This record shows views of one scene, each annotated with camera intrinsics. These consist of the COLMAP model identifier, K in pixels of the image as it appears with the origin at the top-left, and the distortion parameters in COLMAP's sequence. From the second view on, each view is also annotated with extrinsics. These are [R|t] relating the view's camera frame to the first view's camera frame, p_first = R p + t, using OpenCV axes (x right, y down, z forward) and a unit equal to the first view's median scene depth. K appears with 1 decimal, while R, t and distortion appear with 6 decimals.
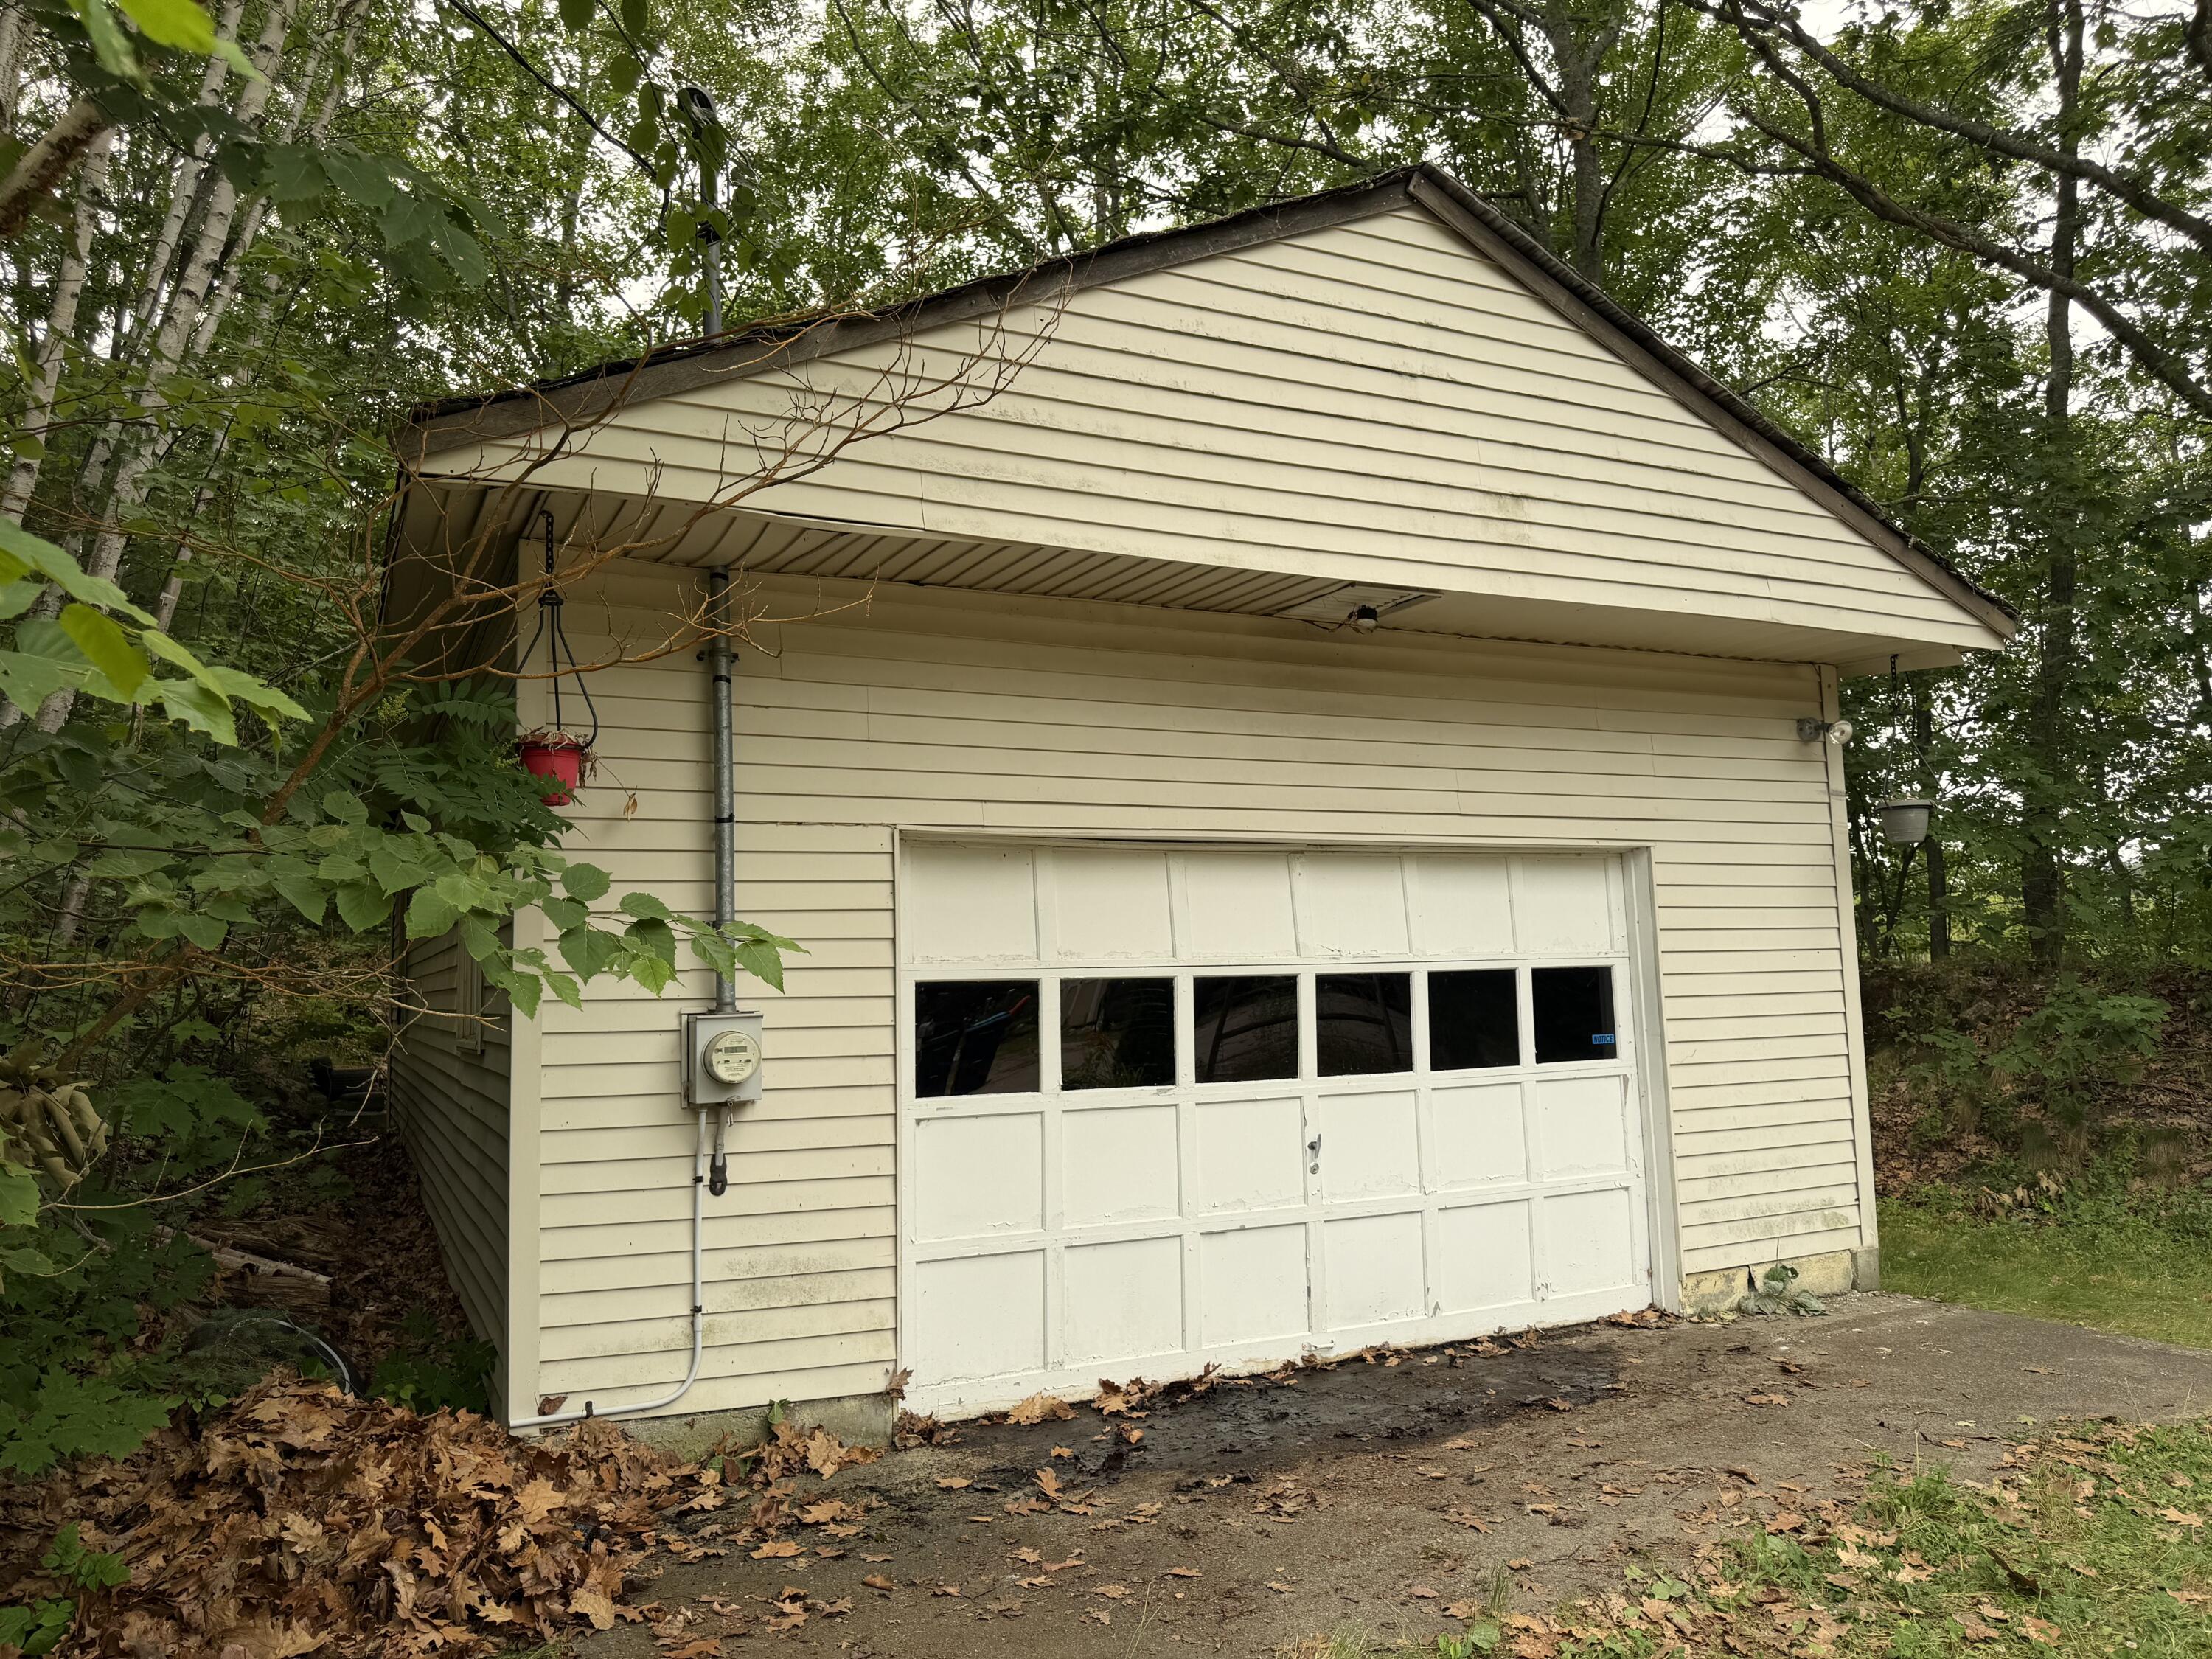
lens RADIAL K [[1576.3, 0, 1098.7], [0, 1576.3, 831.4], [0, 0, 1]] dist [0.042332, -0.014560]
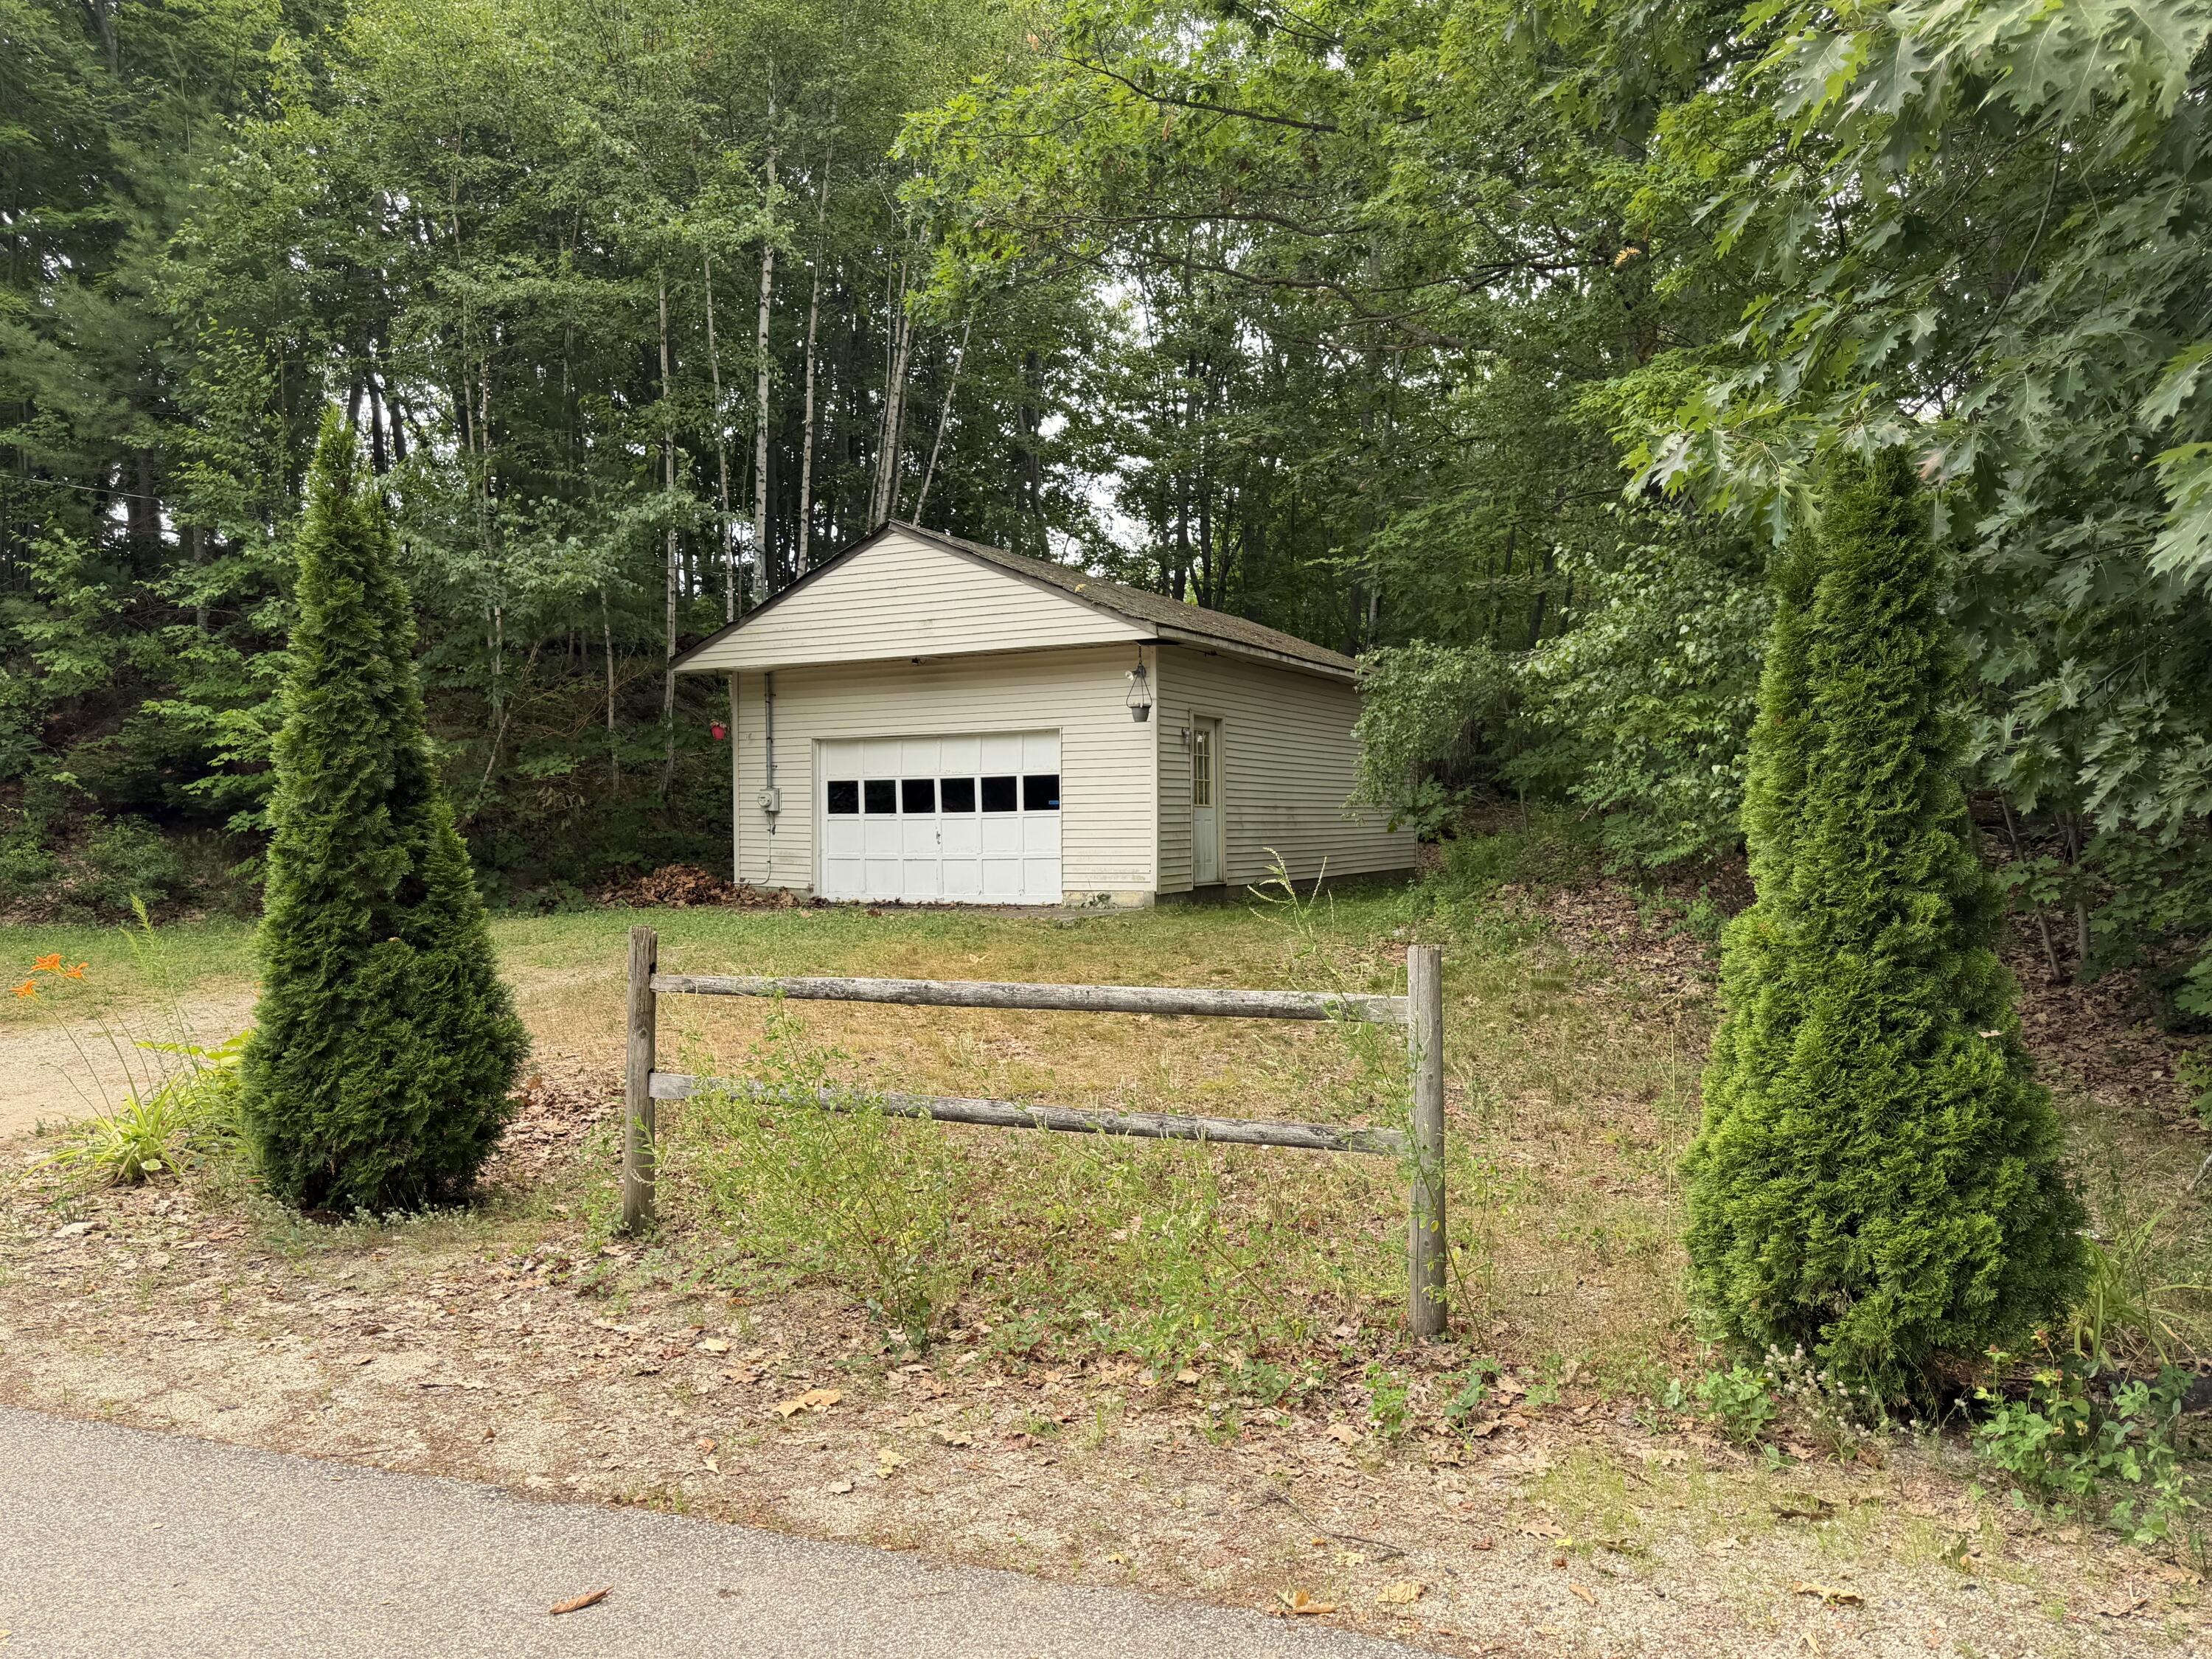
lens RADIAL K [[1552.8, 0, 1119.0], [0, 1552.8, 844.5], [0, 0, 1]] dist [0.044867, -0.046144]
pose [[0.600438, 0.028495, -0.799163, 2.790748], [0.073193, 0.993212, 0.090406, -0.027065], [0.796314, -0.112776, 0.594277, -0.510450]]
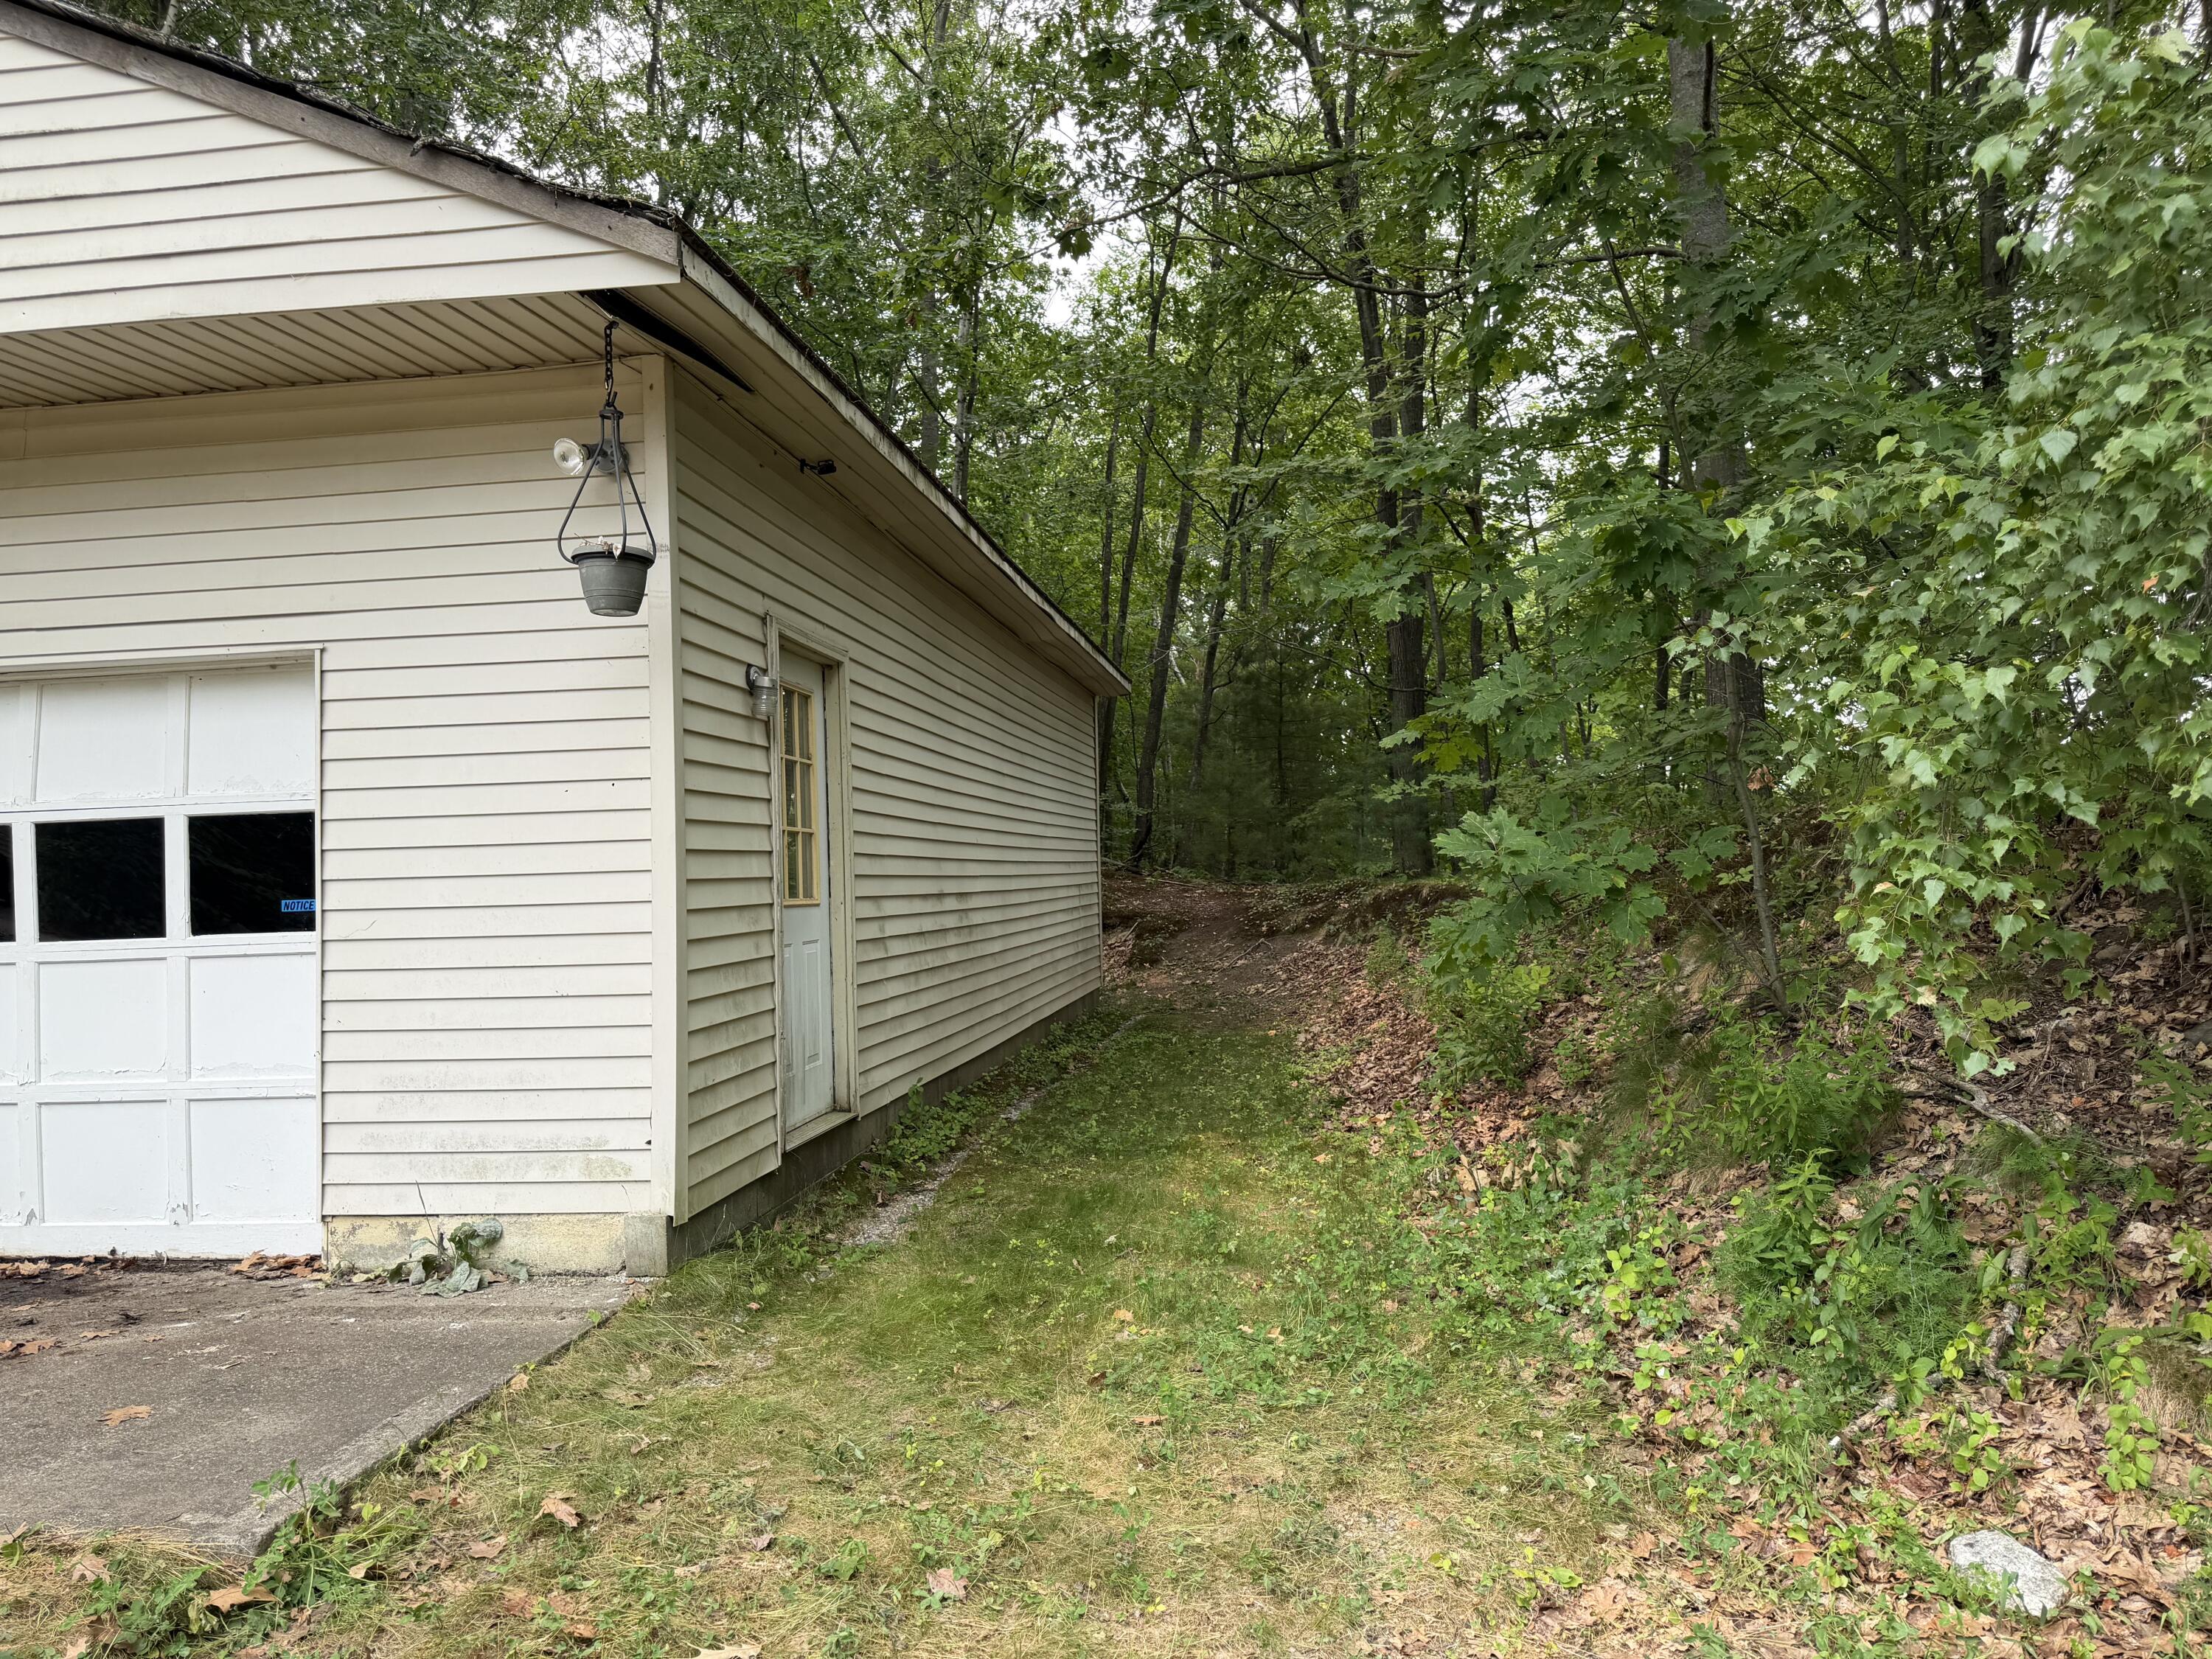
lens RADIAL K [[1552.8, 0, 1102.0], [0, 1552.8, 818.7], [0, 0, 1]] dist [0.044867, -0.046144]
pose [[0.831495, -0.016450, -0.555289, 1.222825], [0.061017, 0.996218, 0.061854, 0.075861], [0.552171, -0.085314, 0.829354, 0.674009]]
